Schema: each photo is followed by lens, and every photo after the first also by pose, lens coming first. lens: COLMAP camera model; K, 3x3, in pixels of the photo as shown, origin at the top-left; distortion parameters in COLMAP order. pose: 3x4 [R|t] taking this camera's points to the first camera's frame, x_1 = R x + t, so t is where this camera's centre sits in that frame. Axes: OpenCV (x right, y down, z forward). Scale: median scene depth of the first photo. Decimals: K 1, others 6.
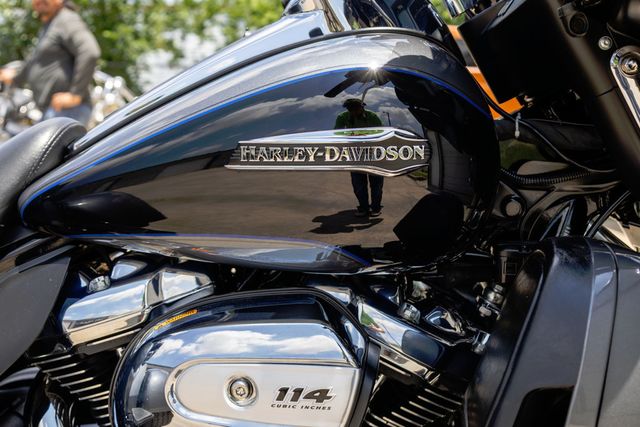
lens RADIAL K [[902.6, 0, 315.8], [0, 902.6, 213.9], [0, 0, 1]] dist [0.030222, 0.000000]
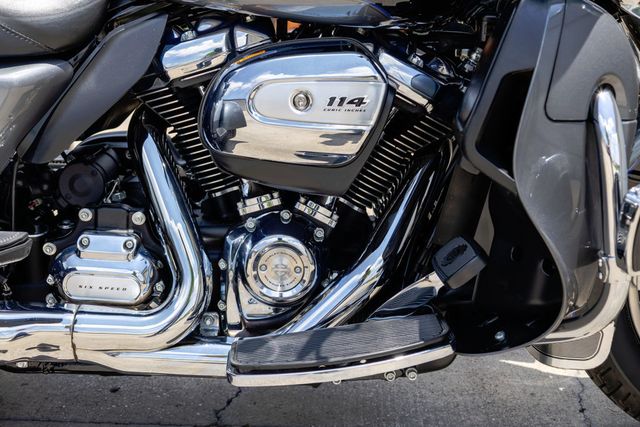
lens RADIAL K [[902.6, 0, 324.4], [0, 902.6, 213.6], [0, 0, 1]] dist [0.030222, 0.000000]
pose [[0.998123, 0.008357, 0.060674, -0.117602], [-0.014587, 0.994576, 0.102986, 0.201504], [-0.059484, -0.103677, 0.992831, -0.385616]]
